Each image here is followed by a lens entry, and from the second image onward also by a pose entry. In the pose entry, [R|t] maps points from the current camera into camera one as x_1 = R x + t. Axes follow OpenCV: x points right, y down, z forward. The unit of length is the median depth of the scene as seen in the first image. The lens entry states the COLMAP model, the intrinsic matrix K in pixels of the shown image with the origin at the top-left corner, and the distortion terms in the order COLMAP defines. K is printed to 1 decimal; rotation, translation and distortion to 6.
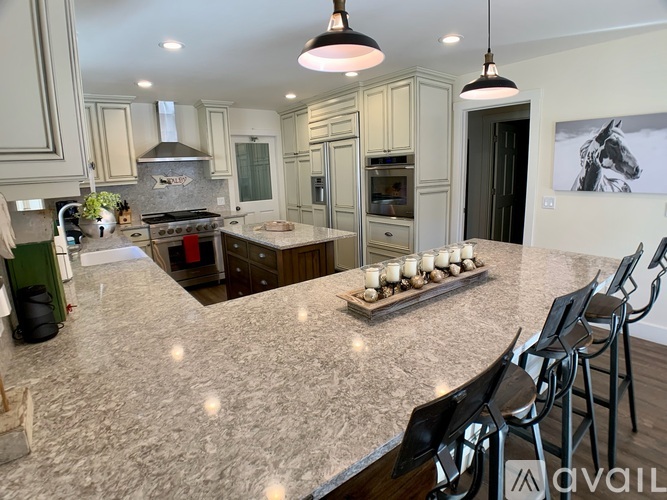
lens RADIAL K [[351.8, 0, 333.5], [0, 351.8, 250.0], [0, 0, 1]] dist [-0.074248, -0.000512]
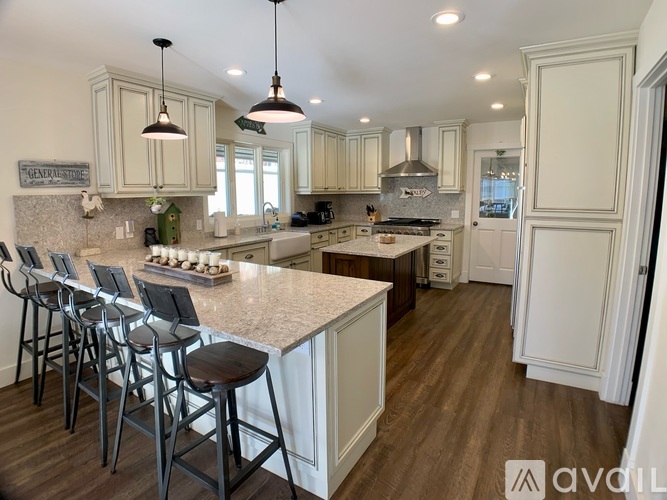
lens RADIAL K [[351.8, 0, 333.5], [0, 351.8, 250.0], [0, 0, 1]] dist [-0.074248, -0.000512]
pose [[0.361028, 0.184161, -0.914190, 0.636352], [-0.208227, 0.971476, 0.113469, -0.098574], [0.909011, 0.149393, 0.389077, 0.349548]]
